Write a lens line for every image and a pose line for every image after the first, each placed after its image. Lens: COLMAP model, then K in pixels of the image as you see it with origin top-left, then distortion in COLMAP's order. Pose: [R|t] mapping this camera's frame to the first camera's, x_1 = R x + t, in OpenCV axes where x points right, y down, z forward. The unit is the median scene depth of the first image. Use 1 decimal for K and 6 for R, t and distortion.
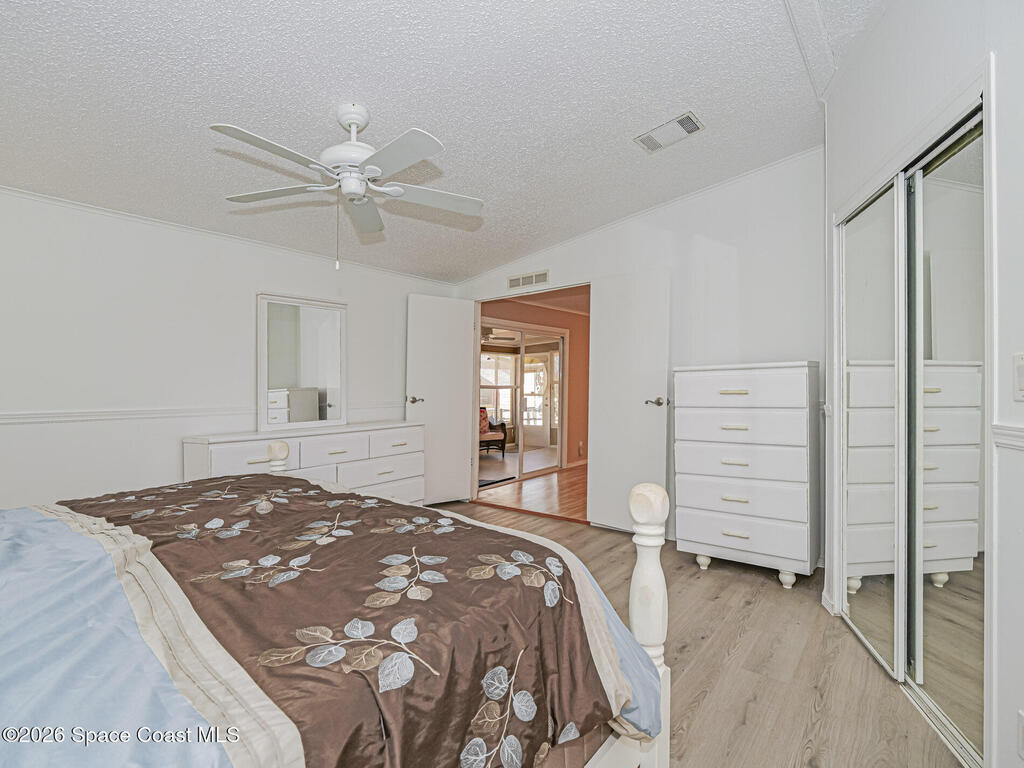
lens RADIAL K [[489.8, 0, 512.0], [0, 489.8, 384.0], [0, 0, 1]] dist [-0.011536, 0.000011]
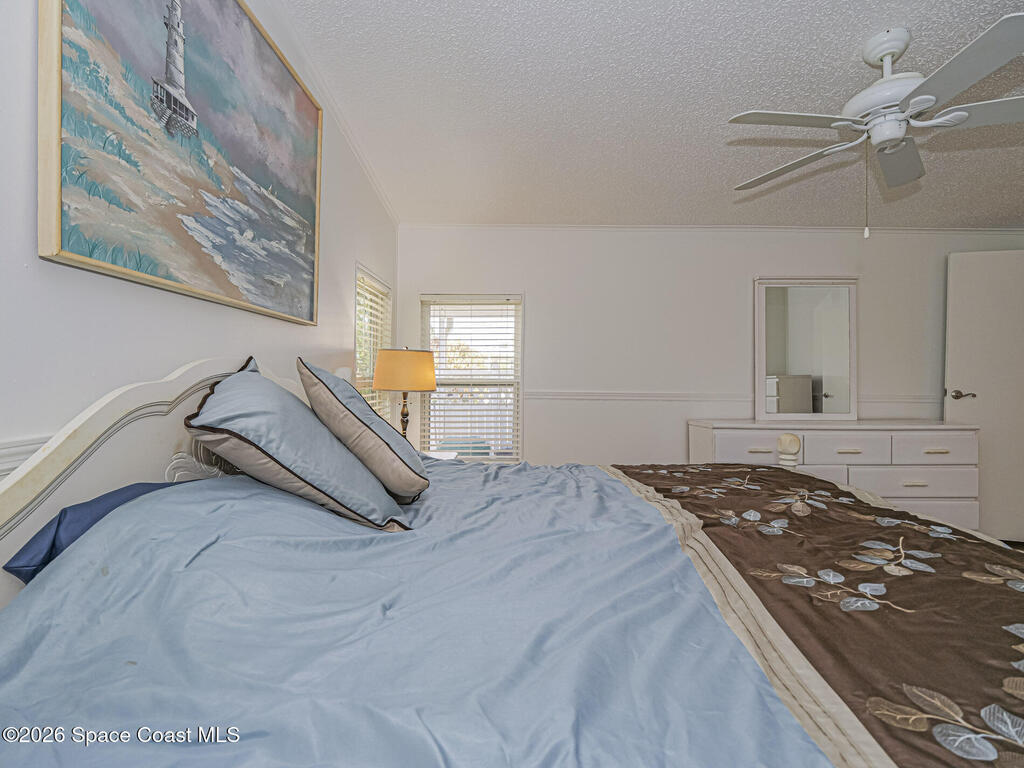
lens RADIAL K [[493.4, 0, 511.1], [0, 493.4, 381.0], [0, 0, 1]] dist [-0.016268, 0.001100]
pose [[0.623636, 0.025868, -0.781287, -0.121466], [-0.006689, 0.999592, 0.027757, -0.011725], [0.781687, -0.012085, 0.623554, -0.008634]]
